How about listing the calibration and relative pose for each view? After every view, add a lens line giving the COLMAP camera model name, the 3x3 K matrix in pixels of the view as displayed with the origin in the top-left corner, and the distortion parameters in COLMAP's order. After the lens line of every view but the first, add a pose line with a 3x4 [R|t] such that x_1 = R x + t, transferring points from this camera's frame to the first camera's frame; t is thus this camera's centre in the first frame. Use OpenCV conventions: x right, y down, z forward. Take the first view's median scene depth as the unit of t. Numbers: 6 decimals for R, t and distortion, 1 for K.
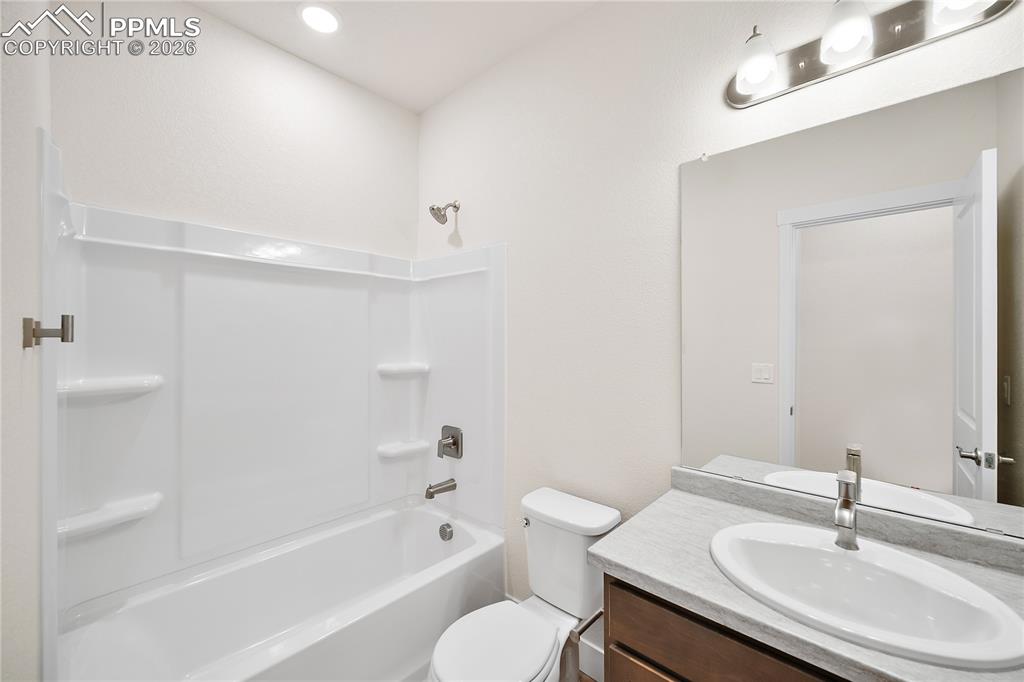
lens RADIAL K [[406.9, 0, 465.1], [0, 406.9, 320.5], [0, 0, 1]] dist [-0.002803, 0.000751]
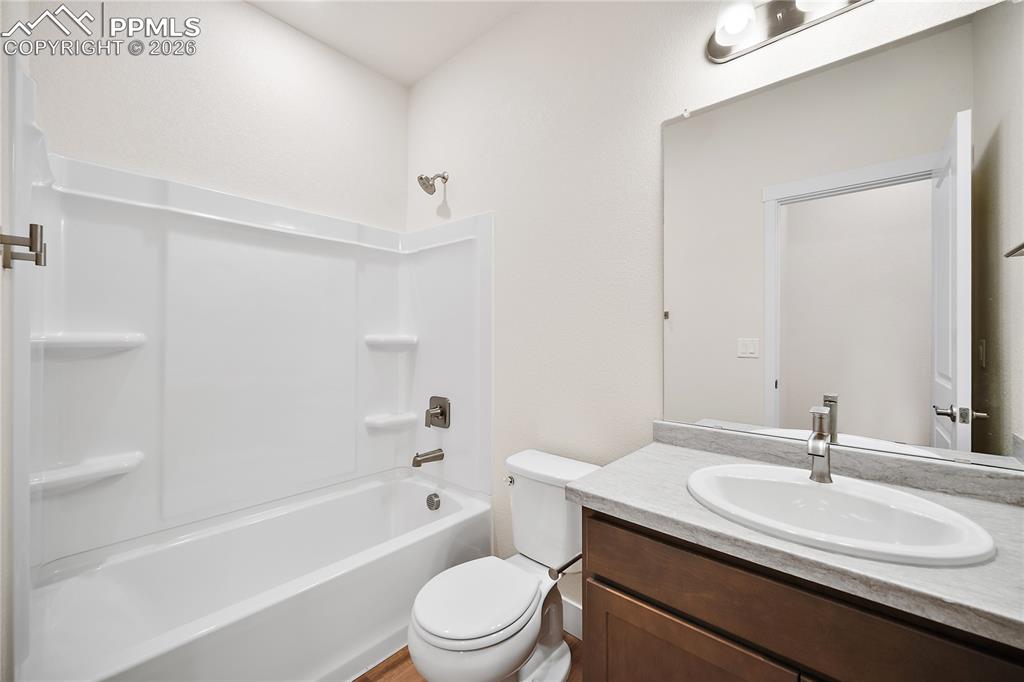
lens RADIAL K [[406.9, 0, 470.4], [0, 406.9, 335.5], [0, 0, 1]] dist [-0.002803, 0.000751]
pose [[0.999887, 0.002710, 0.014766, 0.035482], [-0.002689, 0.999995, -0.001501, 0.142021], [-0.014770, 0.001462, 0.999890, -0.001553]]
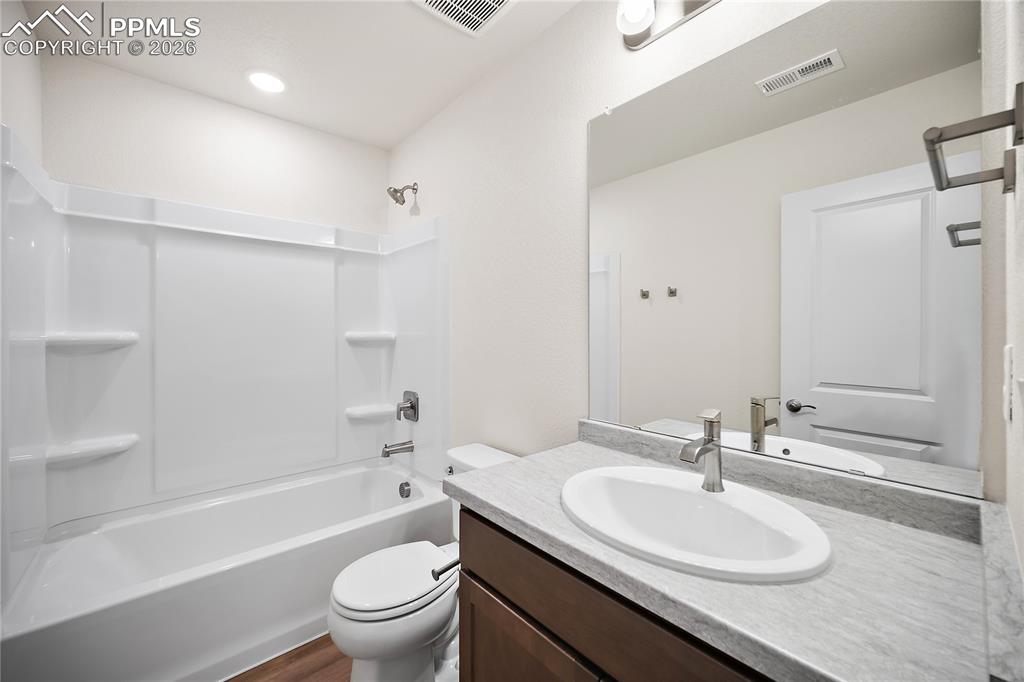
lens RADIAL K [[406.9, 0, 500.9], [0, 406.9, 334.2], [0, 0, 1]] dist [-0.002803, 0.000751]
pose [[0.992147, -0.001229, -0.125072, 0.417350], [0.003007, 0.999897, 0.014033, 0.129213], [0.125042, -0.014299, 0.992048, -0.007740]]
